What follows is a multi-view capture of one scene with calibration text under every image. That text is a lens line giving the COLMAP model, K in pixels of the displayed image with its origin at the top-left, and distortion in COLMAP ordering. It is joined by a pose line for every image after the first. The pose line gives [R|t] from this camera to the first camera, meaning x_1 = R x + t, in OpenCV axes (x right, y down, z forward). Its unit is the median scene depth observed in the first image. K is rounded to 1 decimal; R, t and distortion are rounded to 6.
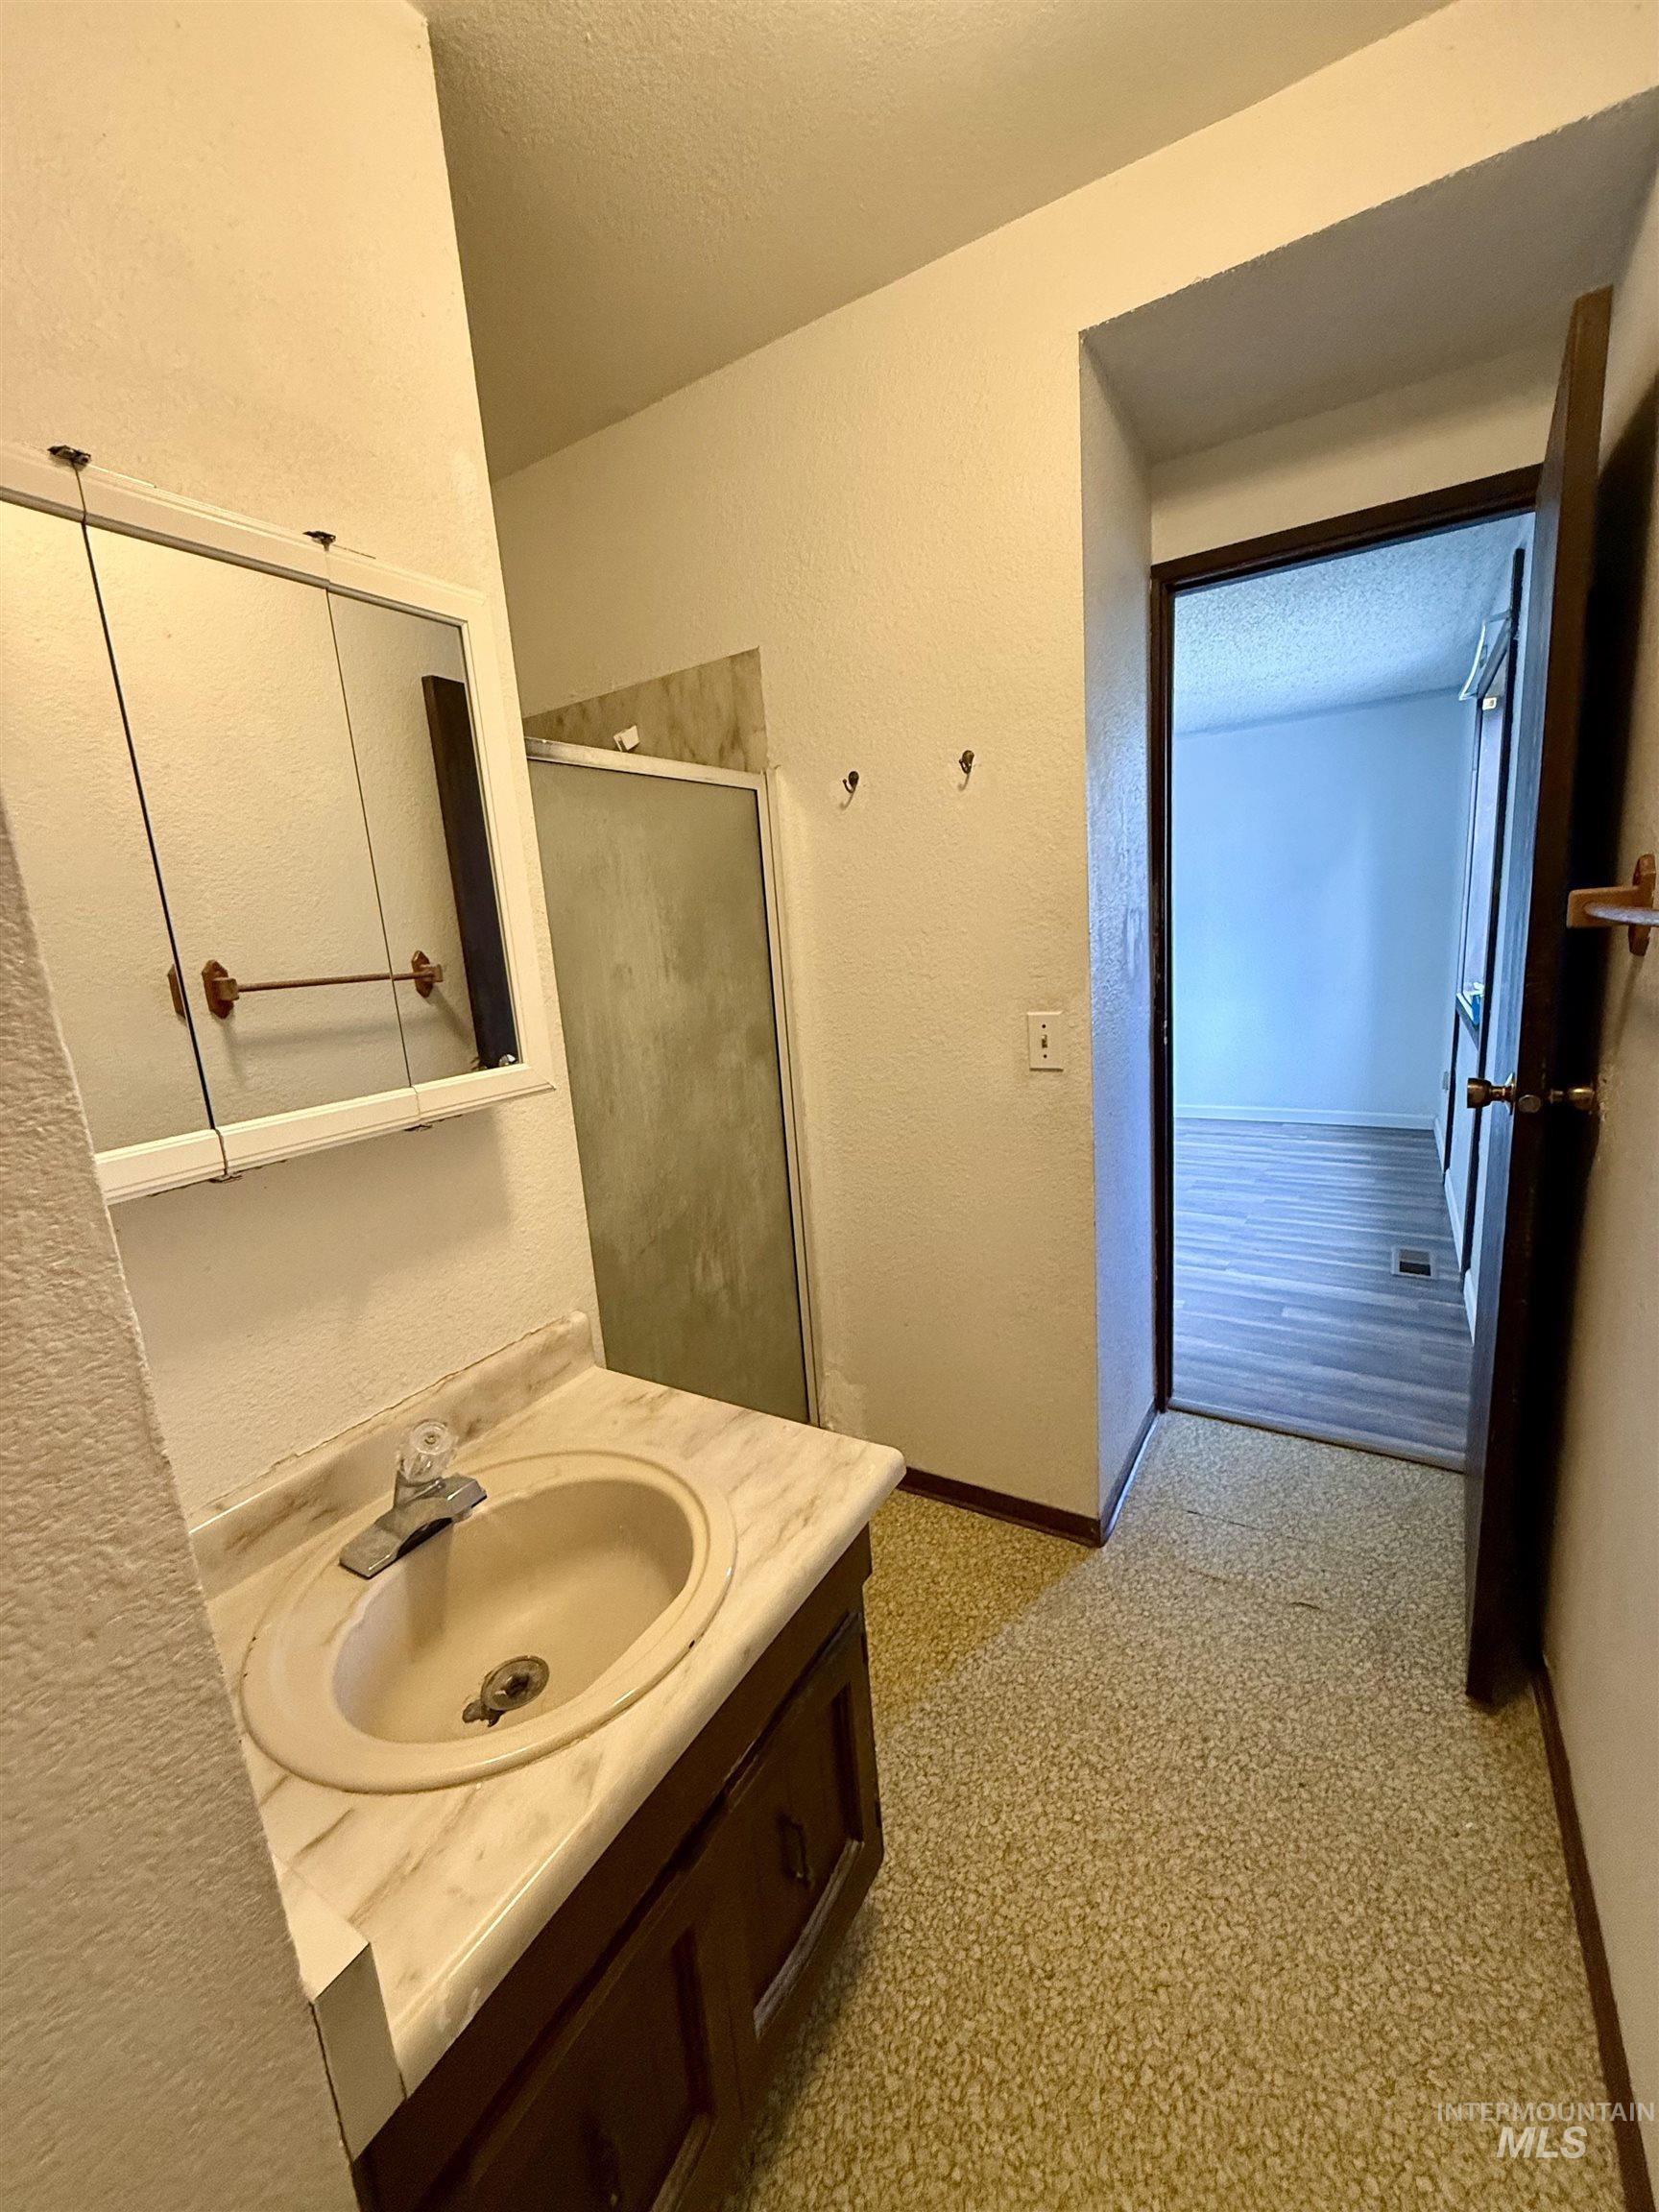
lens RADIAL K [[890.1, 0, 830.8], [0, 890.1, 1100.8], [0, 0, 1]] dist [0.001587, 0.000217]
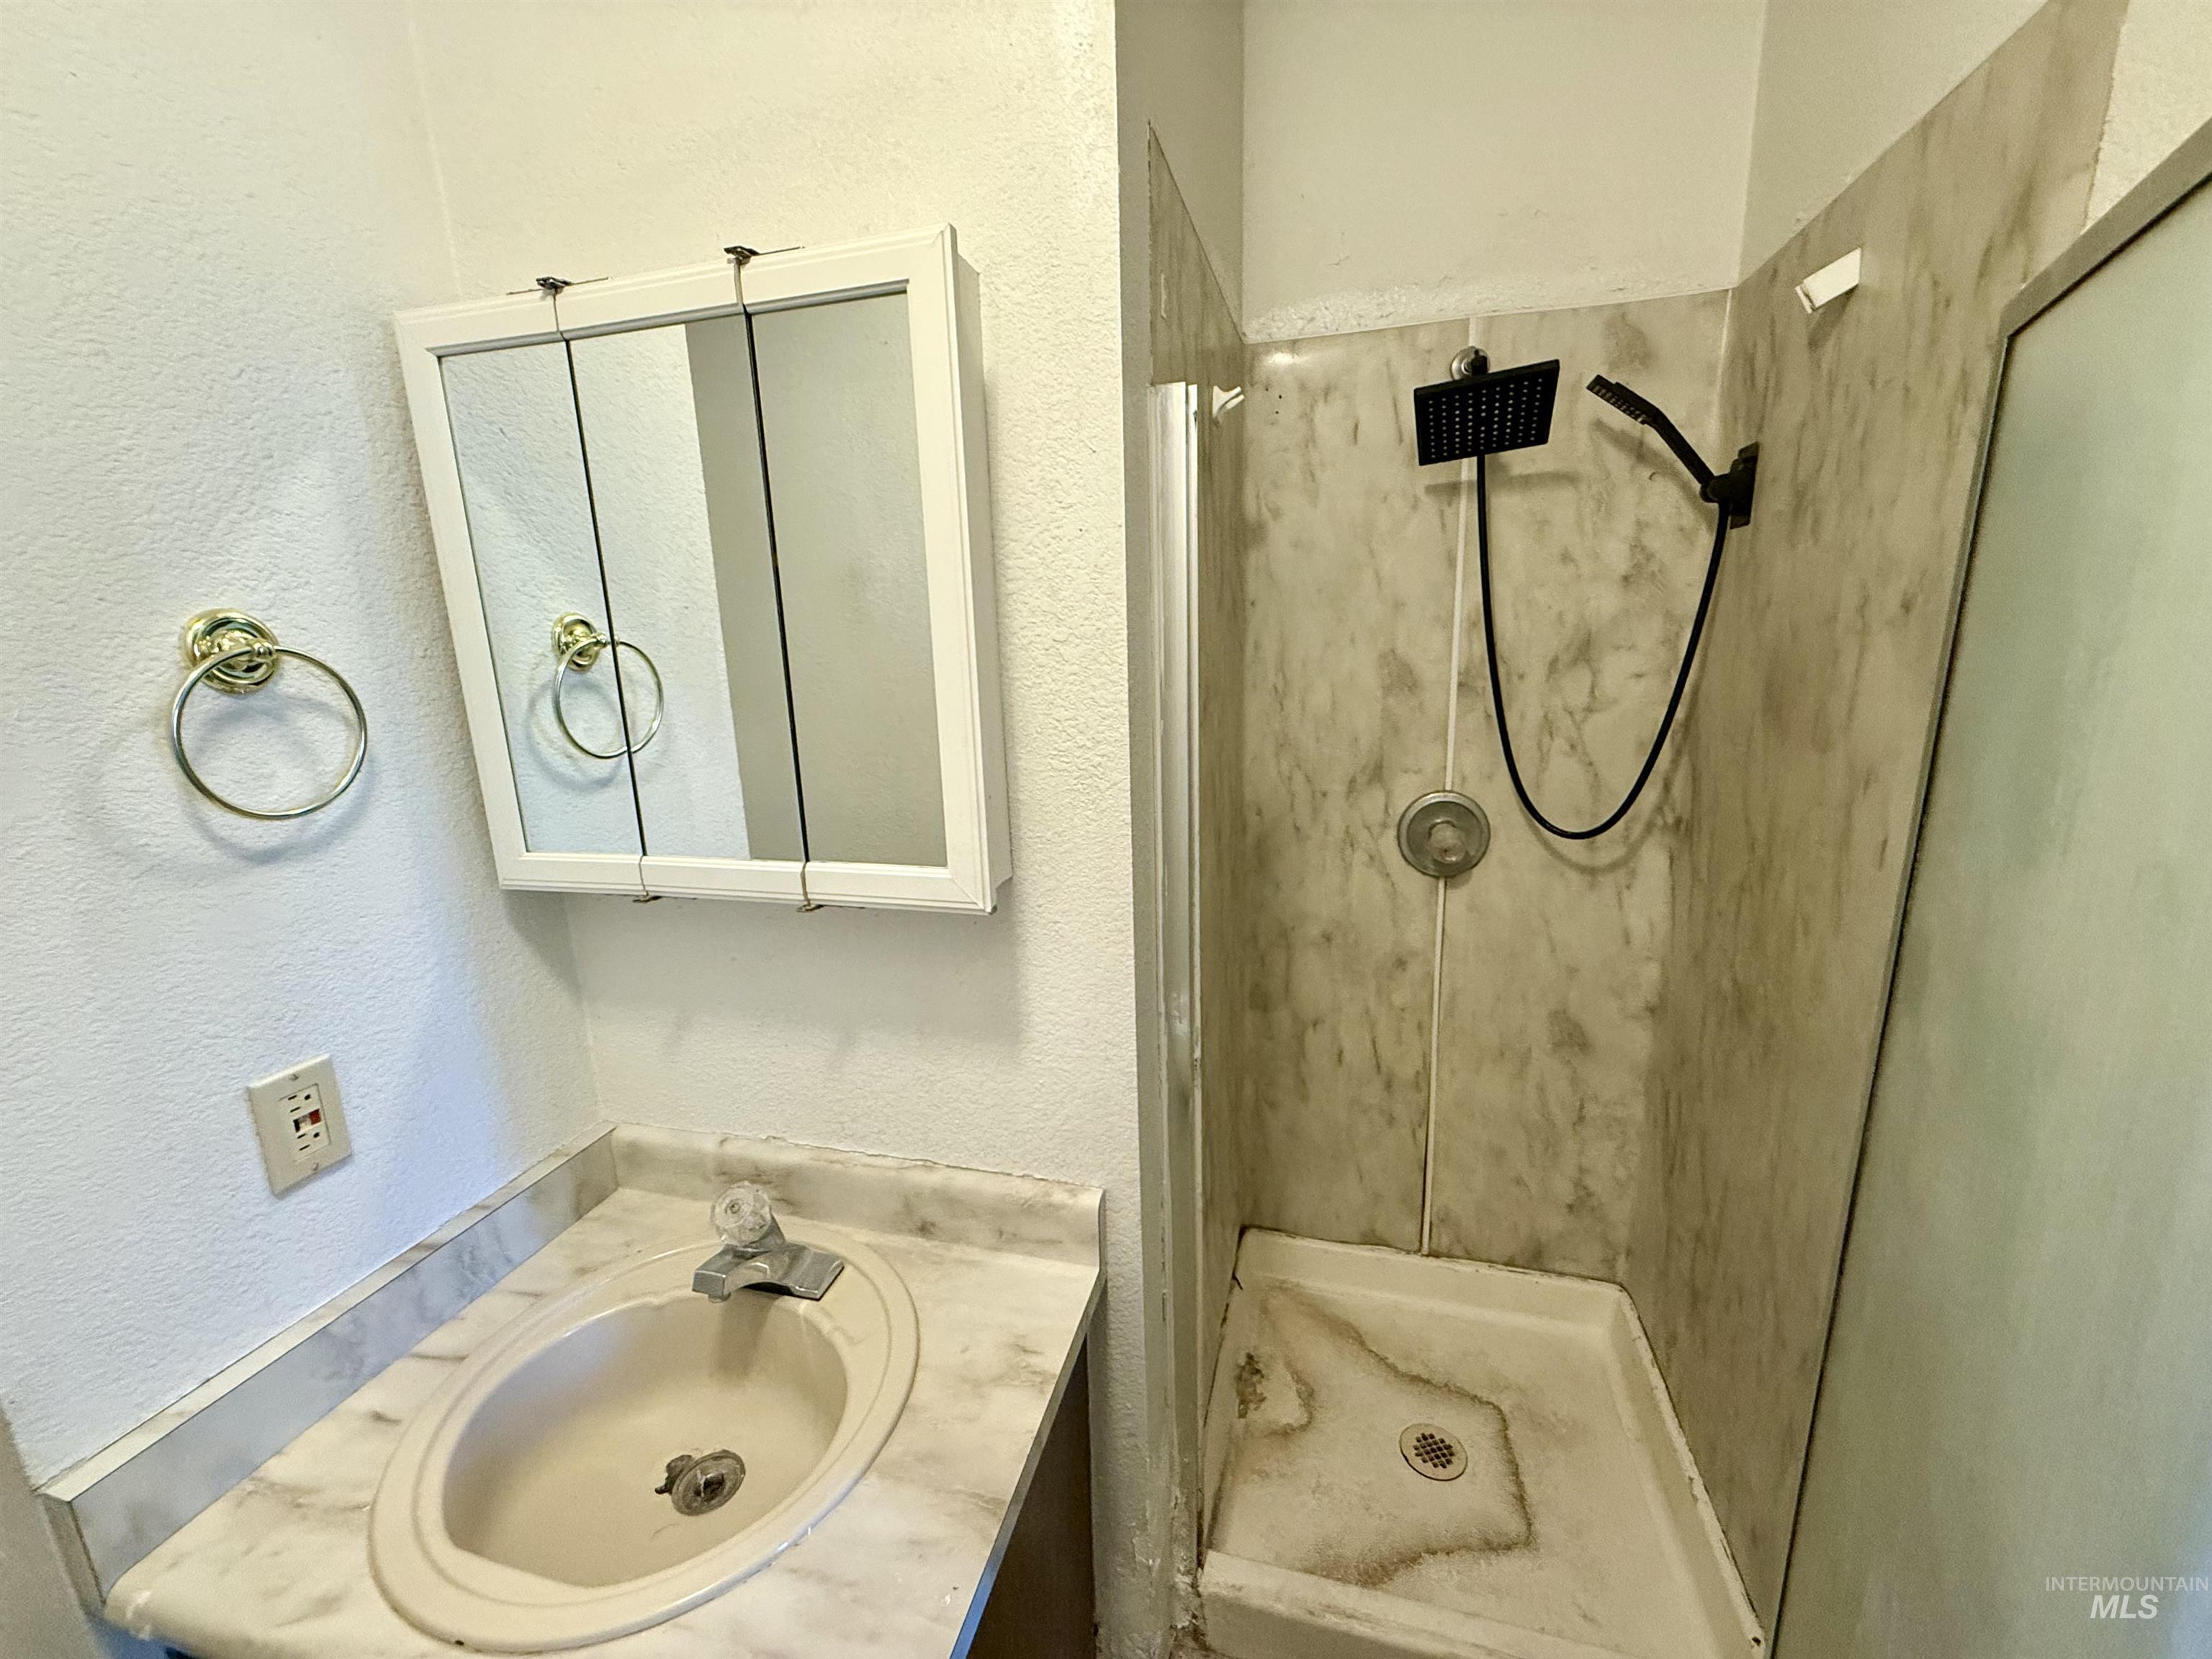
lens RADIAL K [[890.1, 0, 1097.9], [0, 890.1, 828.9], [0, 0, 1]] dist [0.001587, 0.000217]
pose [[0.270282, 0.273205, -0.923205, 0.376849], [-0.178077, 0.956535, 0.230933, -0.265838], [0.946169, 0.101984, 0.307185, 0.846405]]
